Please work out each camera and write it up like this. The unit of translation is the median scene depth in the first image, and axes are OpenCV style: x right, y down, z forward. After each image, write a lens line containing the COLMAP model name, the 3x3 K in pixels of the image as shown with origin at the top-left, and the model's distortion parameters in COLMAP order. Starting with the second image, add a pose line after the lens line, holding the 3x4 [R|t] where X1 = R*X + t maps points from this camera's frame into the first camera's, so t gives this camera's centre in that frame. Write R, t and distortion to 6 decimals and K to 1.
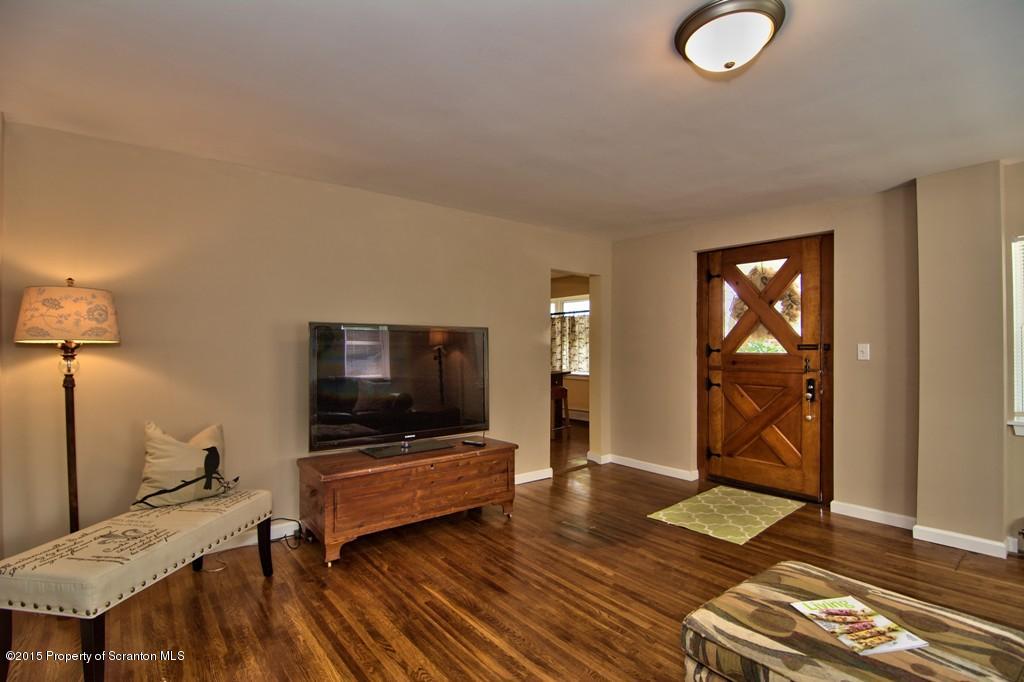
lens RADIAL K [[489.2, 0, 510.2], [0, 489.2, 344.1], [0, 0, 1]] dist [-0.010407, -0.008592]
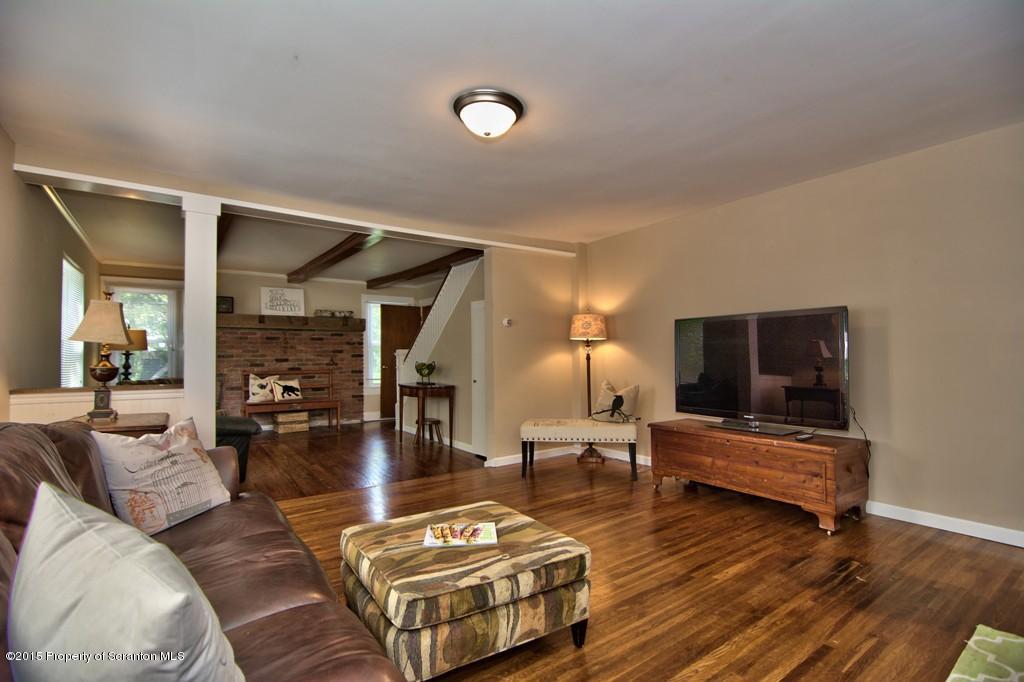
lens RADIAL K [[489.2, 0, 510.2], [0, 489.2, 344.1], [0, 0, 1]] dist [-0.010407, -0.008592]
pose [[-0.069103, -0.023638, -0.997329, 0.833338], [0.015656, 0.999570, -0.024776, 0.043299], [0.997487, -0.017327, -0.068703, 0.506721]]
